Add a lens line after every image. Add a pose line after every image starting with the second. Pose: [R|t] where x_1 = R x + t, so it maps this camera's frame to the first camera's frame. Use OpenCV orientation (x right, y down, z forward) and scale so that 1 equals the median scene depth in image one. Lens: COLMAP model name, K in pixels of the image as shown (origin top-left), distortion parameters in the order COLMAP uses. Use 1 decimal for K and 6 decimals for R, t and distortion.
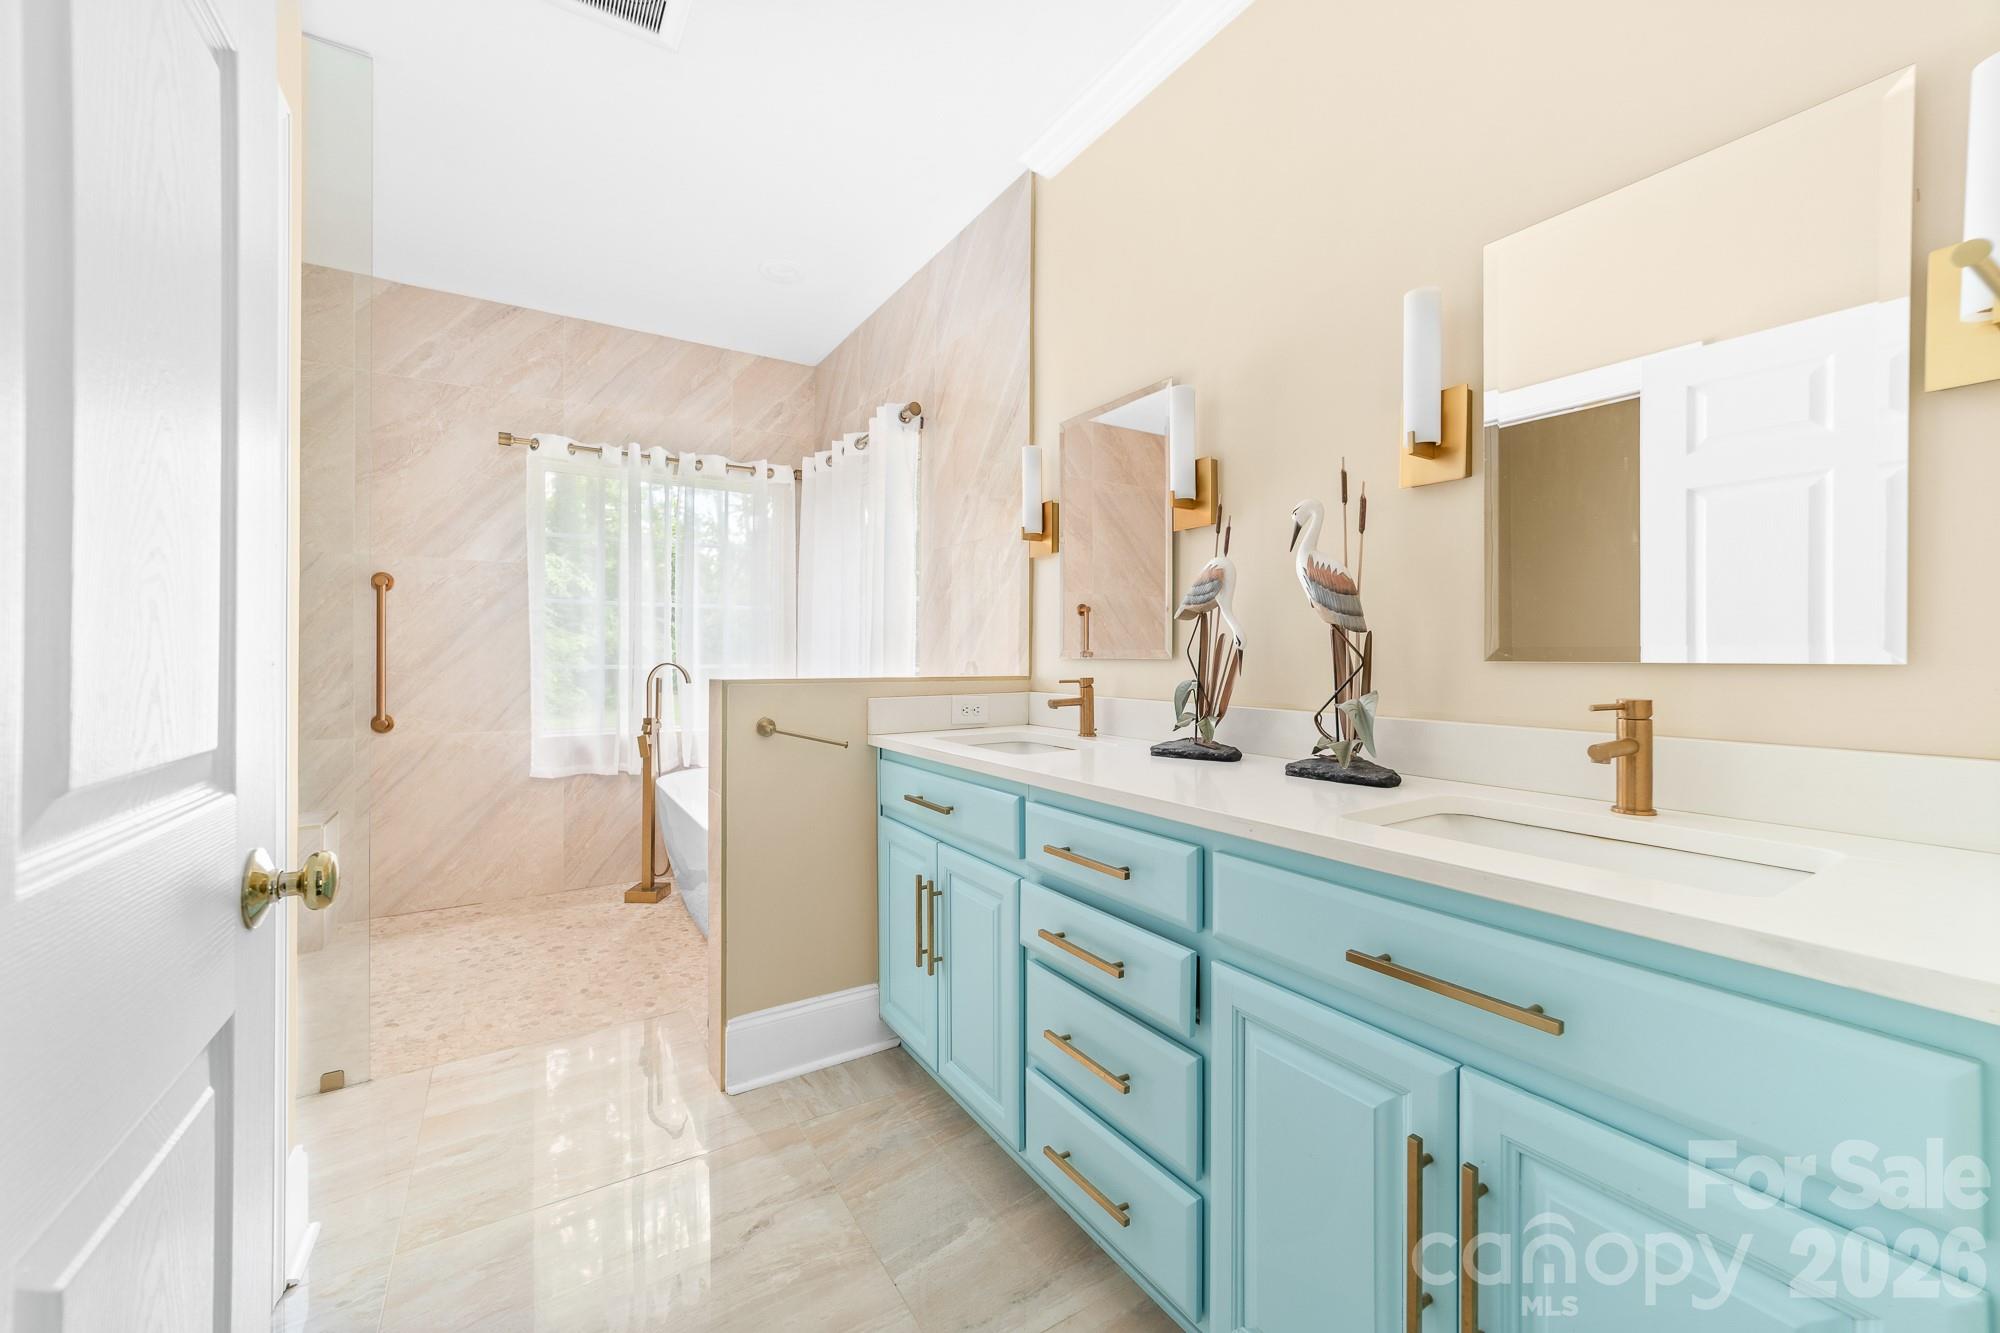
lens RADIAL K [[781.2, 0, 1000.8], [0, 781.2, 651.1], [0, 0, 1]] dist [-0.013789, 0.005409]
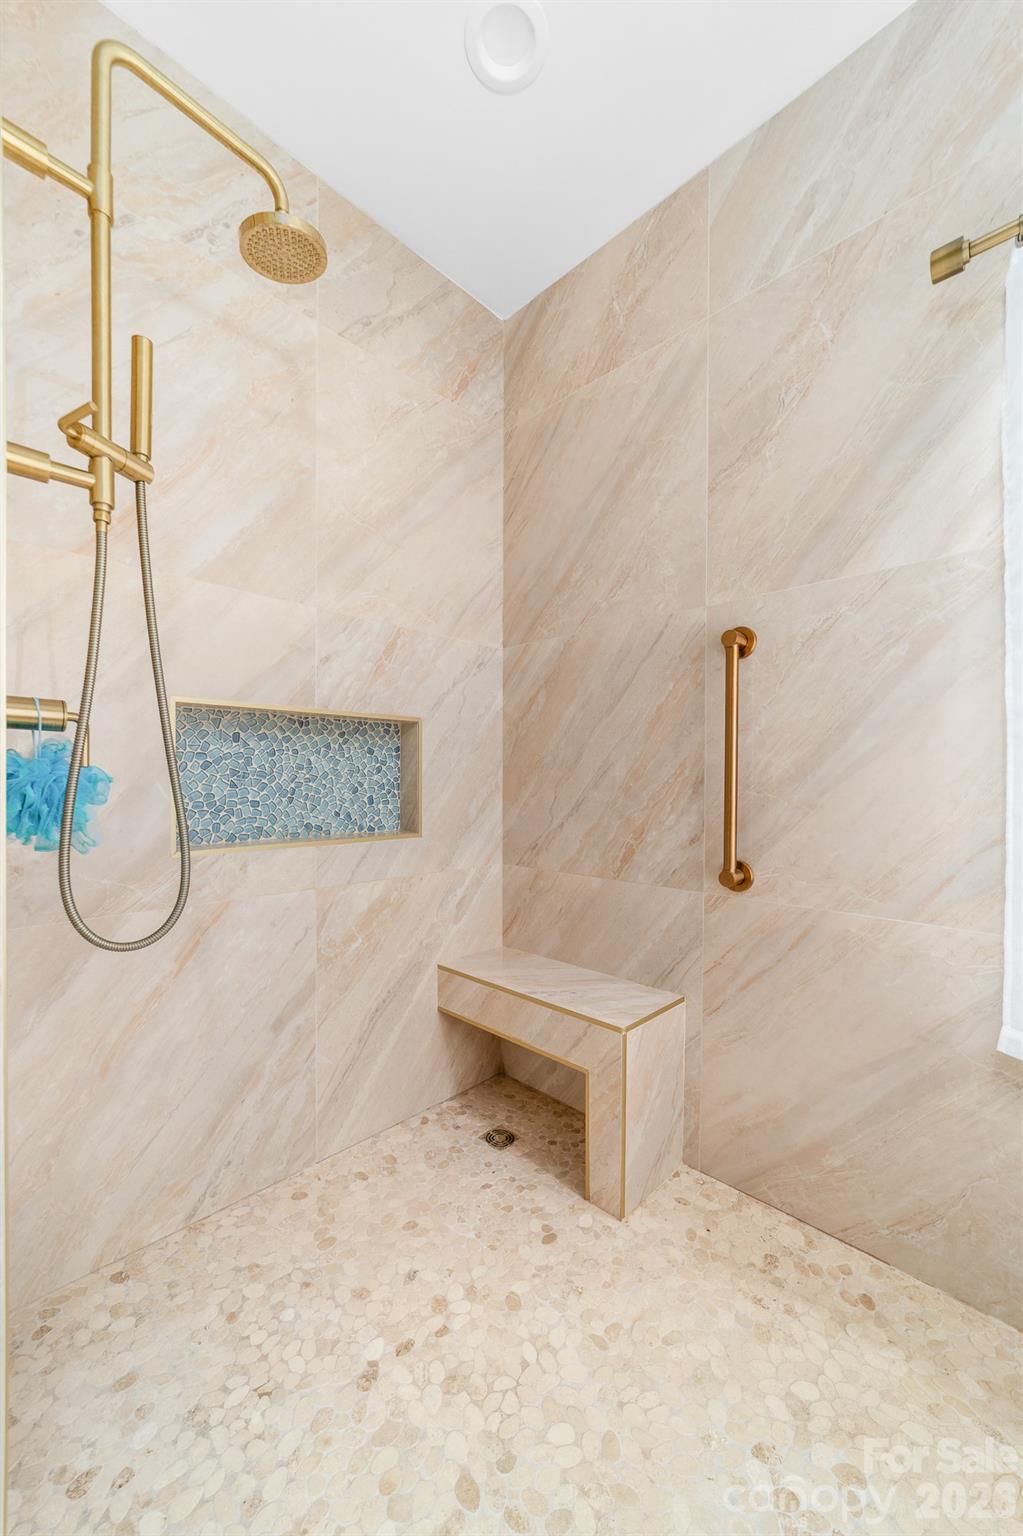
lens RADIAL K [[599.9, 0, 501.0], [0, 599.9, 791.6], [0, 0, 1]] dist [-0.013789, 0.005409]
pose [[0.227170, 0.017715, -0.973694, -0.361423], [-0.007398, 0.999837, 0.016464, 0.019911], [0.973827, 0.003463, 0.227264, 0.673525]]
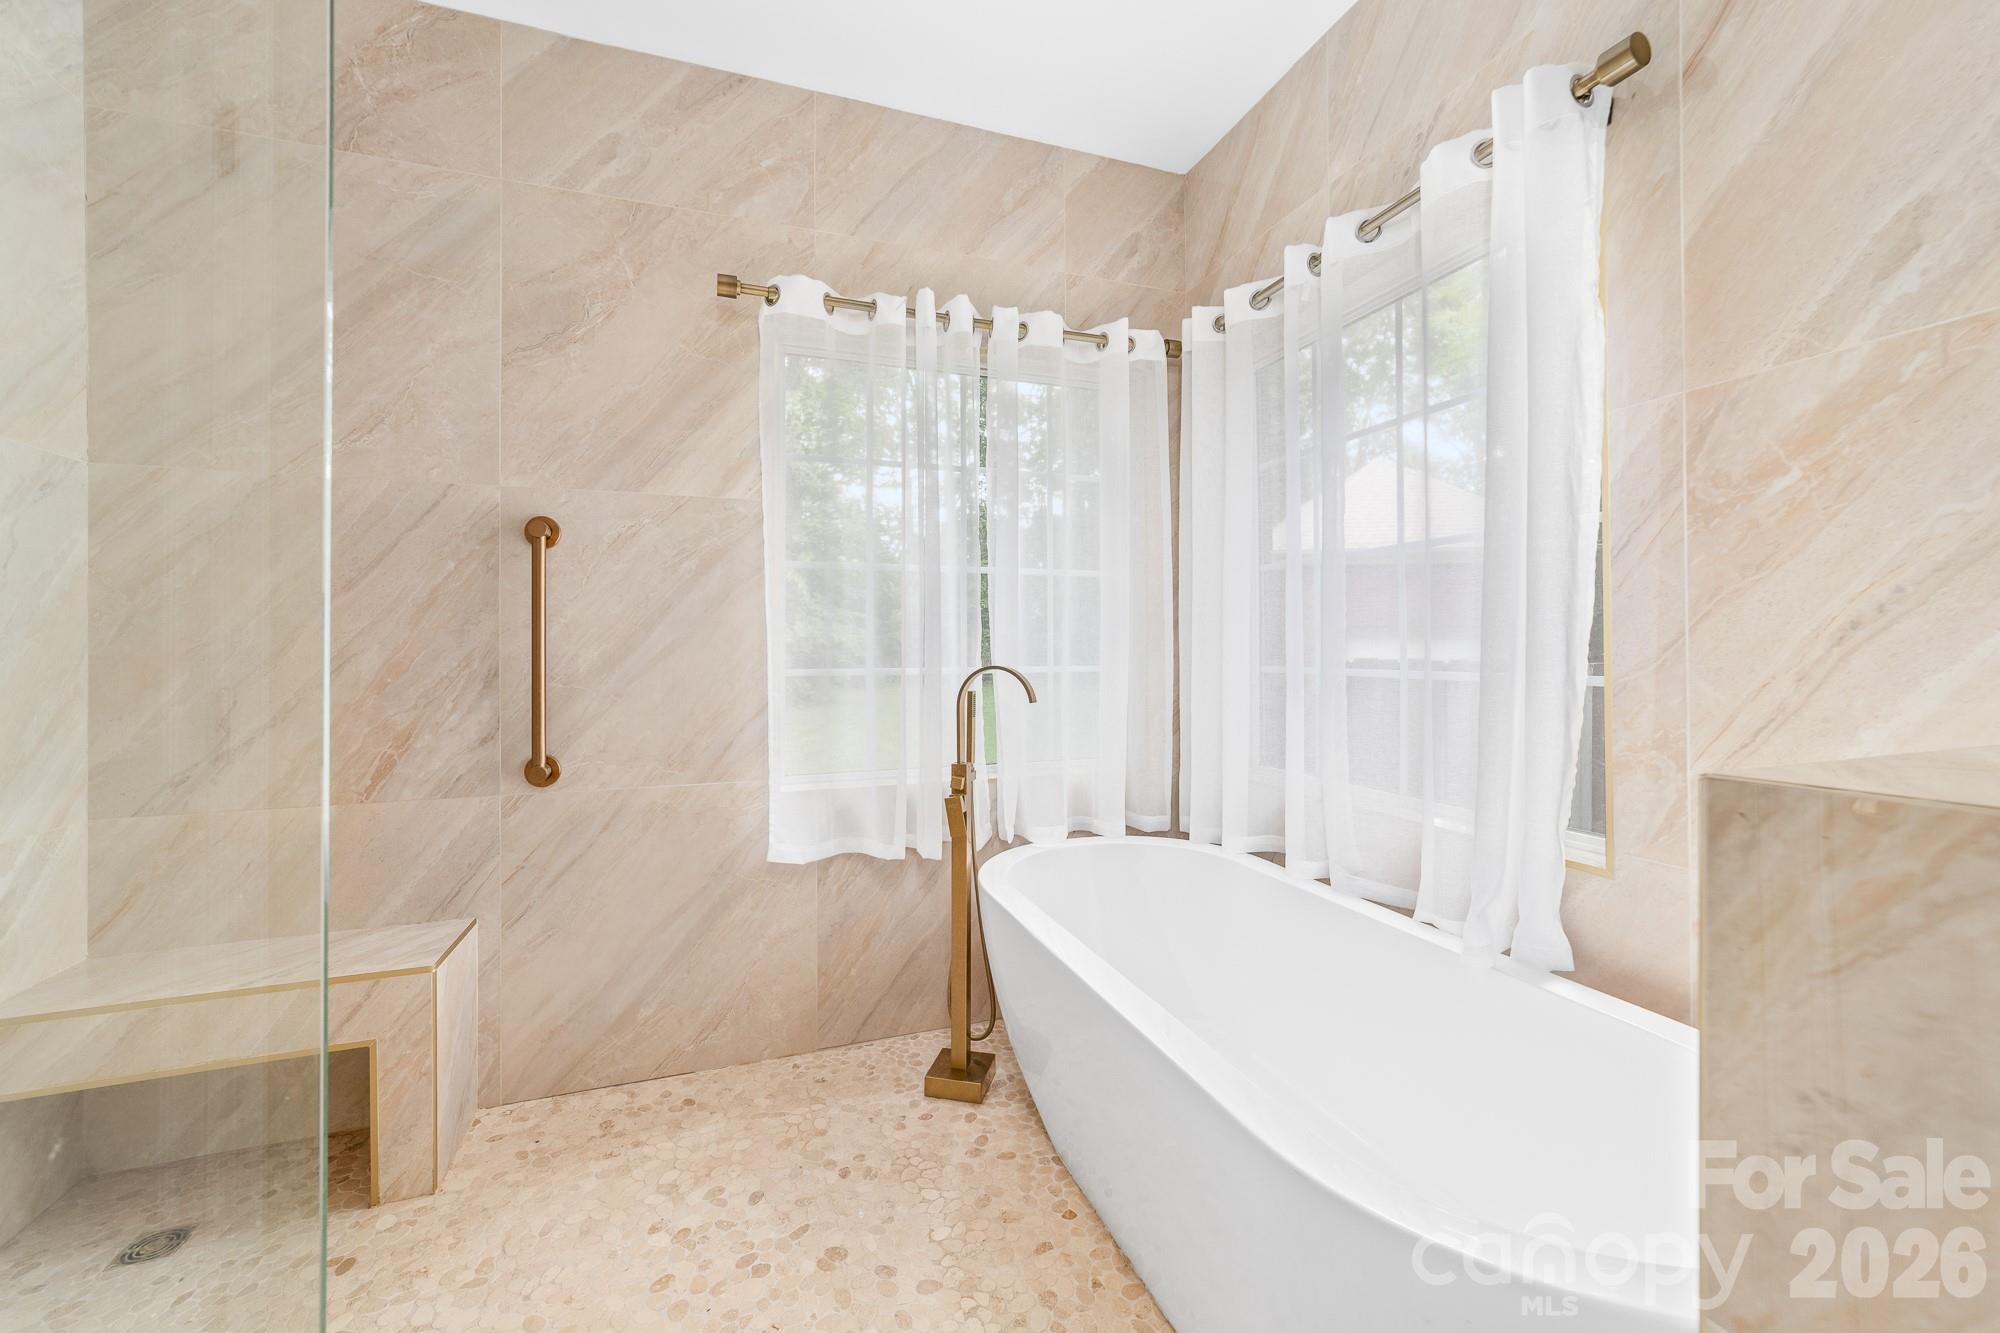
lens RADIAL K [[781.2, 0, 1003.9], [0, 781.2, 638.6], [0, 0, 1]] dist [-0.013789, 0.005409]
pose [[0.977866, -0.010221, -0.208982, -0.309324], [0.007782, 0.999892, -0.012492, 0.002625], [0.209087, 0.010590, 0.977840, 0.464765]]
